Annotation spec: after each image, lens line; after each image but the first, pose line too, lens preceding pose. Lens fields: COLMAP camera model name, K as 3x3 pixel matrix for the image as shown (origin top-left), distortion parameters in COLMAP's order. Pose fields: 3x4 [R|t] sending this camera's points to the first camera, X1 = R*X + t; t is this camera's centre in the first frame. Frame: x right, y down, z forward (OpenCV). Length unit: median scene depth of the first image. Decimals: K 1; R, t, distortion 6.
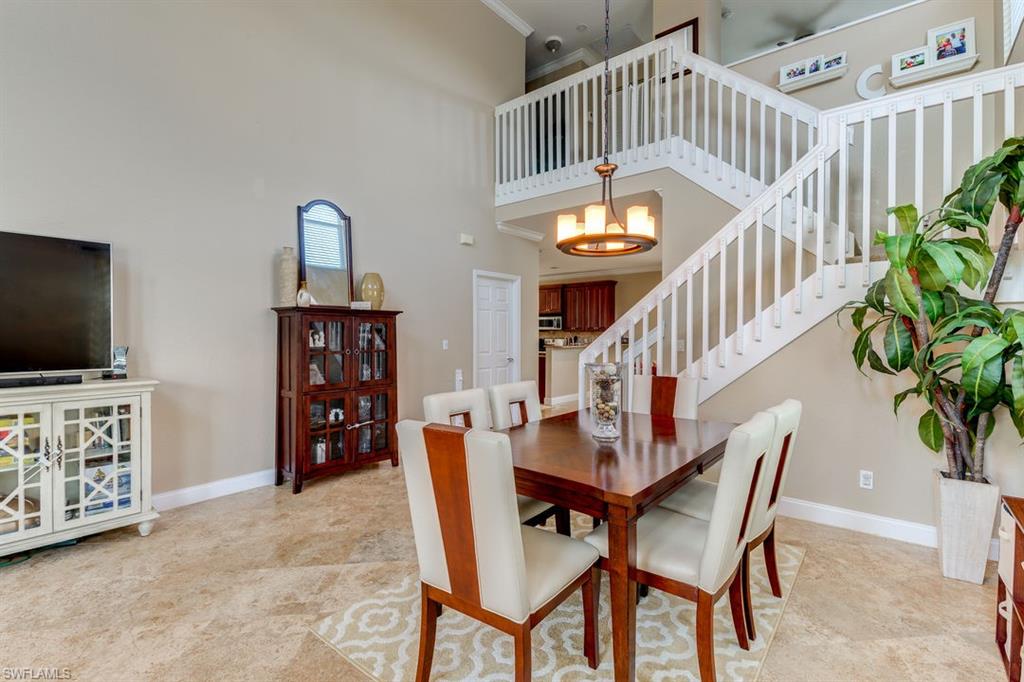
lens RADIAL K [[458.9, 0, 540.8], [0, 458.9, 339.1], [0, 0, 1]] dist [0.000582, -0.000195]
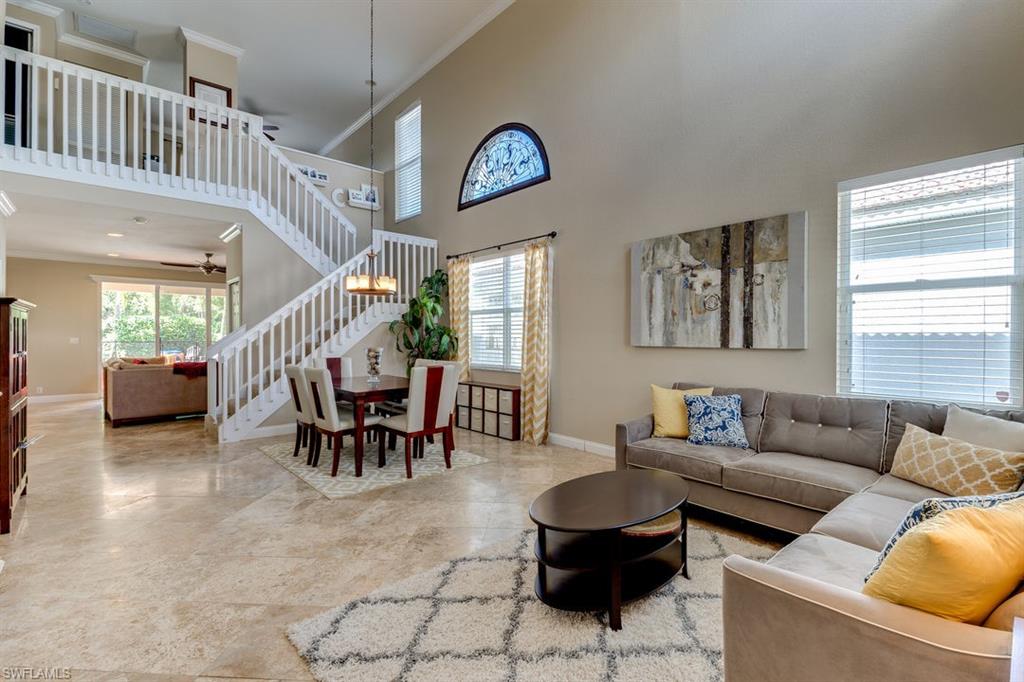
lens RADIAL K [[461.8, 0, 518.1], [0, 461.8, 338.3], [0, 0, 1]] dist [0.001910, -0.001038]
pose [[0.163464, -0.003710, 0.986542, -1.950092], [0.005767, 0.999979, 0.002805, 0.005069], [-0.986532, 0.005231, 0.163482, -0.003373]]
